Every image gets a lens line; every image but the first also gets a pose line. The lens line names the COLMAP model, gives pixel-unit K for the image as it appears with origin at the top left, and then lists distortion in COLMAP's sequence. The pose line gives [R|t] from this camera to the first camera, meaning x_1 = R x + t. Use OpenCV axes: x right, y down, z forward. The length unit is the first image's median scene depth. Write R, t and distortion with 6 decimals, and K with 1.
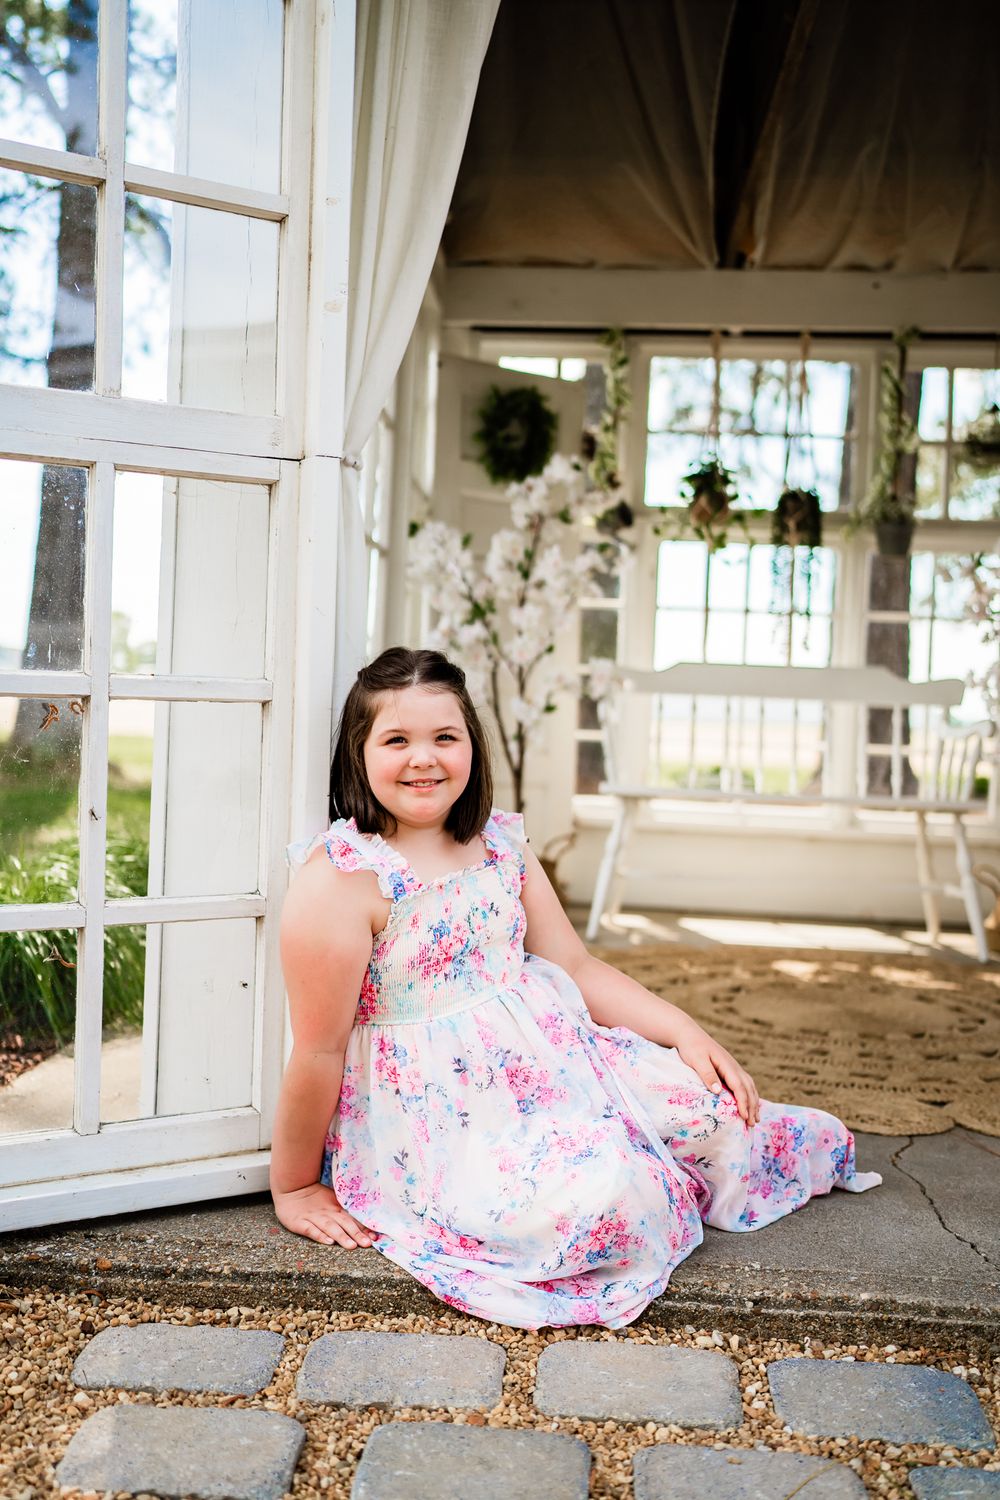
lens RADIAL K [[1468.0, 0, 504.4], [0, 1468.0, 758.6], [0, 0, 1]] dist [-0.001786, 0.025640]
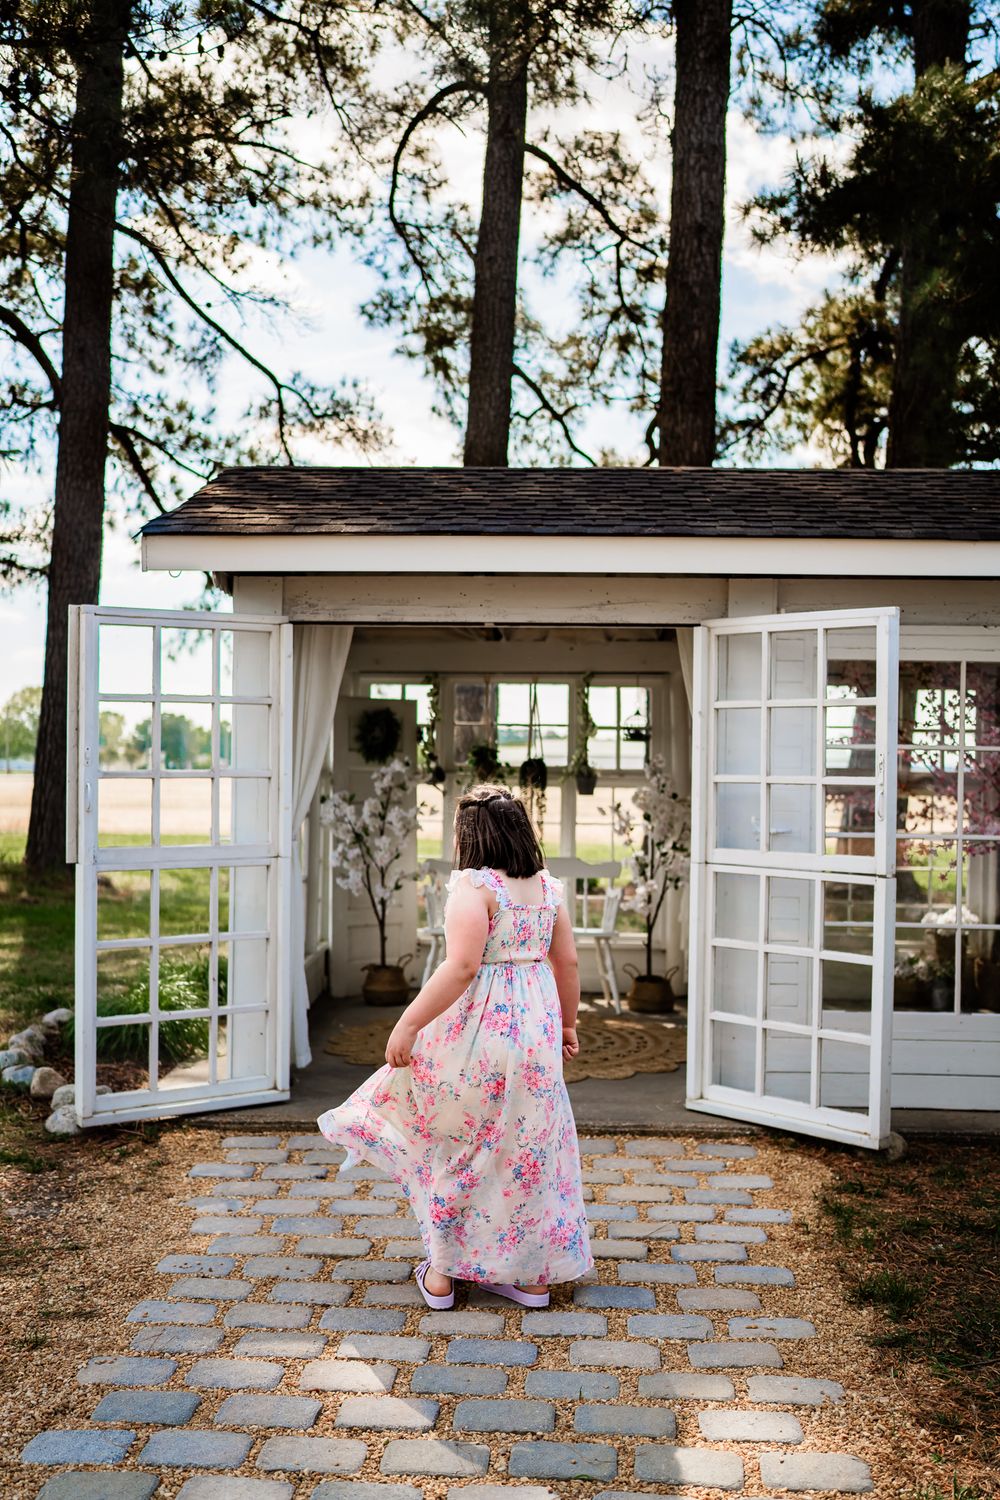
lens RADIAL K [[1468.0, 0, 504.4], [0, 1468.0, 758.6], [0, 0, 1]] dist [-0.001786, 0.025640]
pose [[0.998602, -0.026228, 0.045886, 0.085816], [0.028027, 0.998845, -0.039016, -0.122580], [-0.044810, 0.040247, 0.998184, -0.905281]]
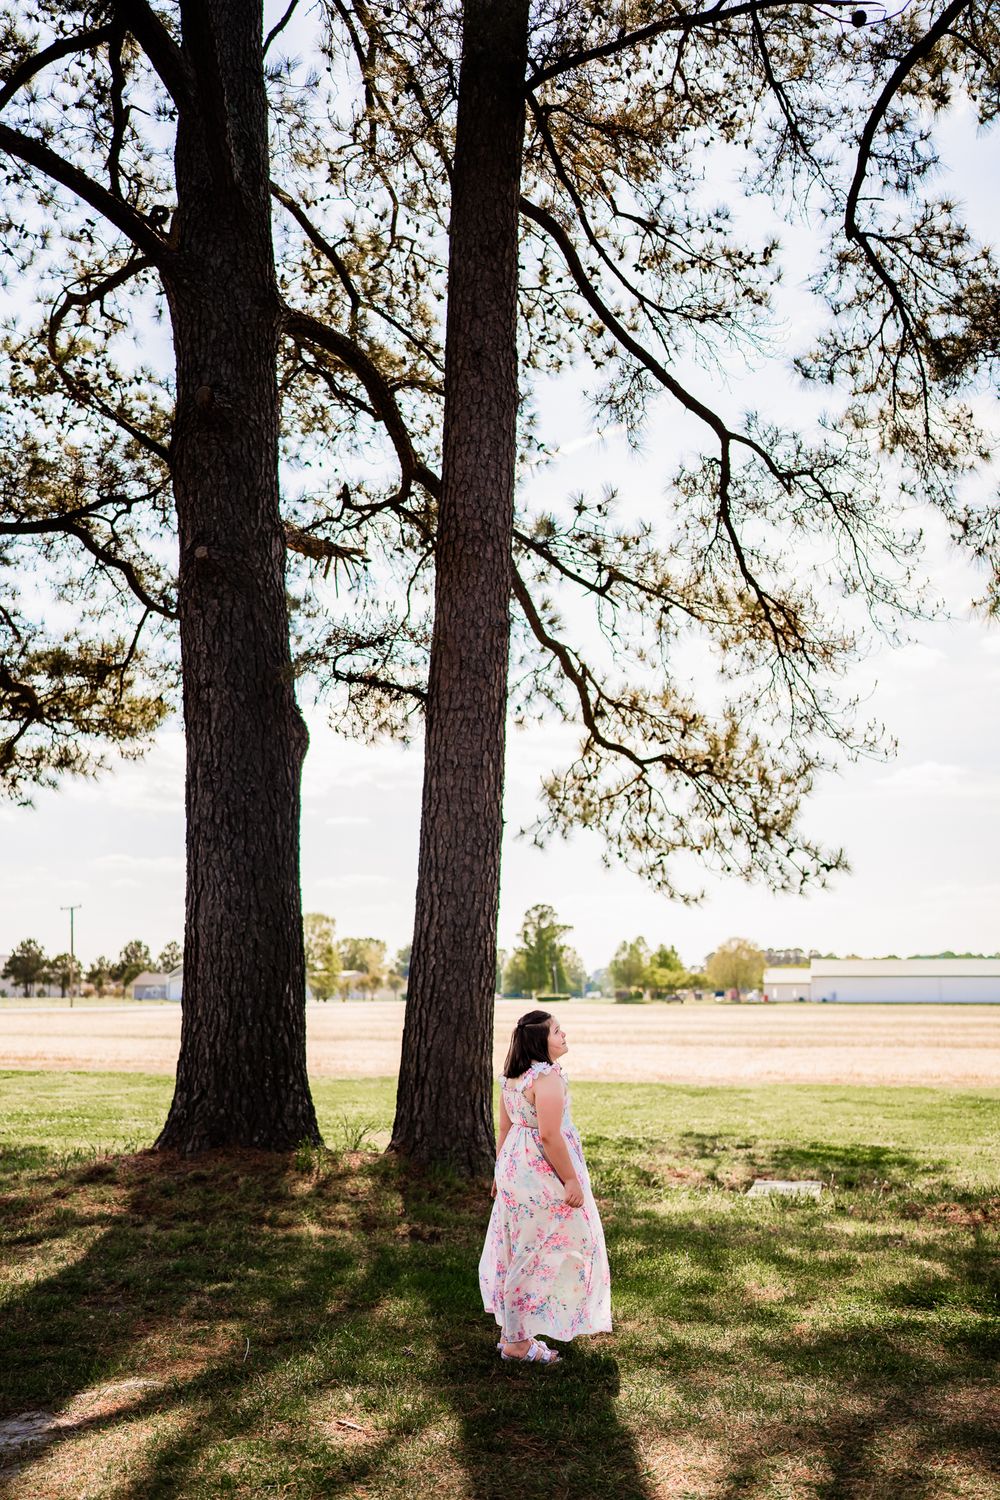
lens RADIAL K [[1507.2, 0, 500.0], [0, 1507.2, 750.0], [0, 0, 1]] dist [-0.004723, 0.008681]
pose [[0.990342, -0.056940, -0.126412, -0.472270], [0.031295, 0.980050, -0.196274, -0.187400], [0.135065, 0.190422, 0.972367, 0.506796]]
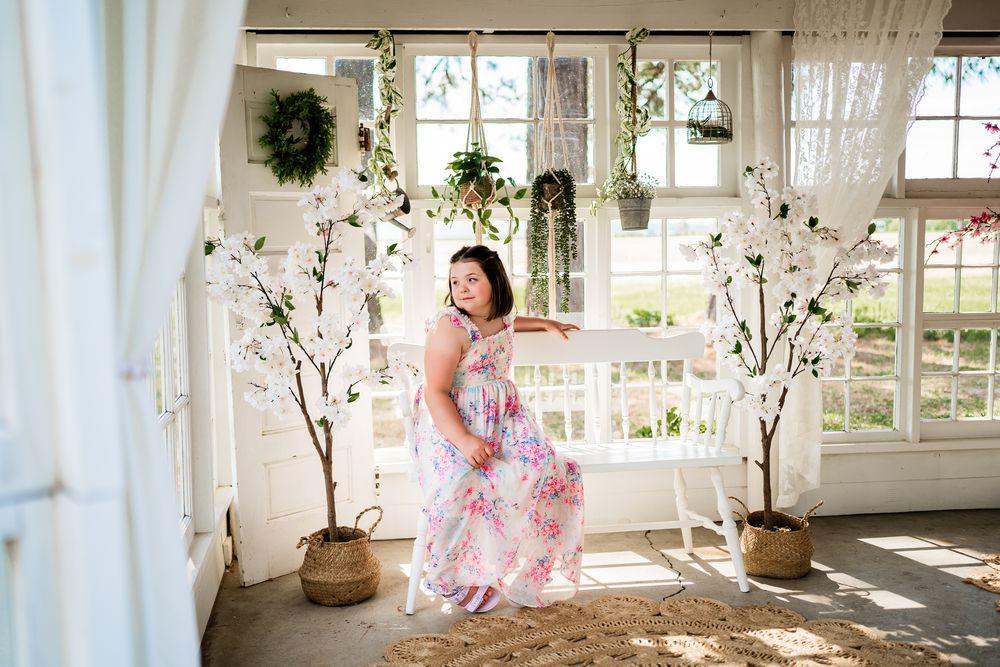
lens RADIAL K [[1041.8, 0, 496.7], [0, 1041.8, 340.0], [0, 0, 1]] dist [-0.001103, 0.032576]
pose [[0.976452, -0.079325, 0.200621, -0.015726], [0.064685, 0.994812, 0.078515, -0.130494], [-0.205809, -0.063689, 0.976518, 0.229292]]
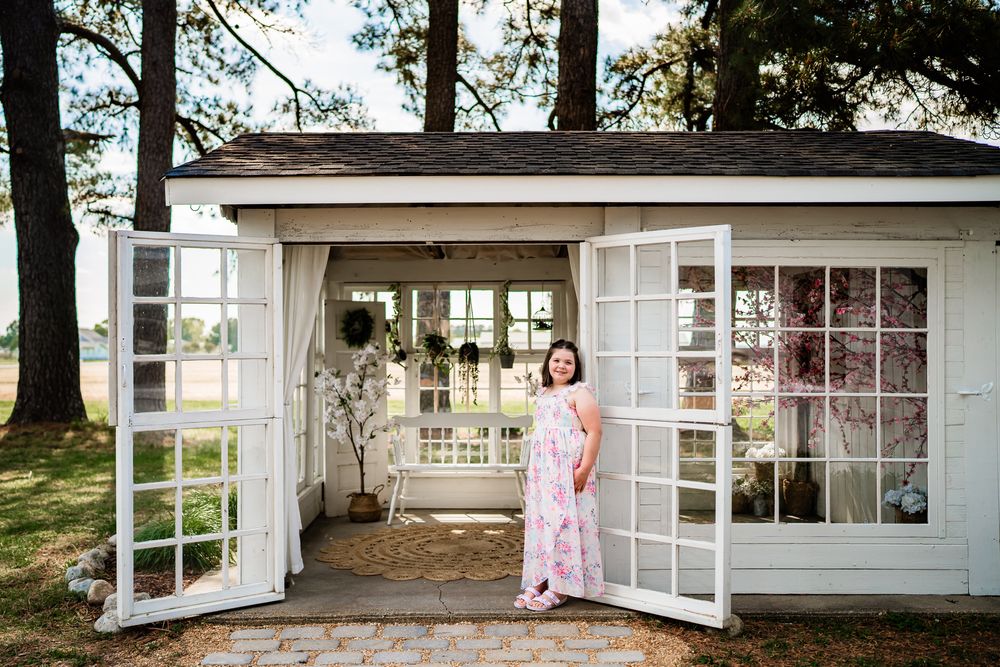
lens RADIAL K [[978.6, 0, 498.0], [0, 978.6, 334.9], [0, 0, 1]] dist [-0.001786, 0.025640]
pose [[0.995581, -0.040624, 0.084668, 0.114398], [0.044797, 0.997843, -0.047985, -0.122573], [-0.082536, 0.051566, 0.995253, -0.773903]]
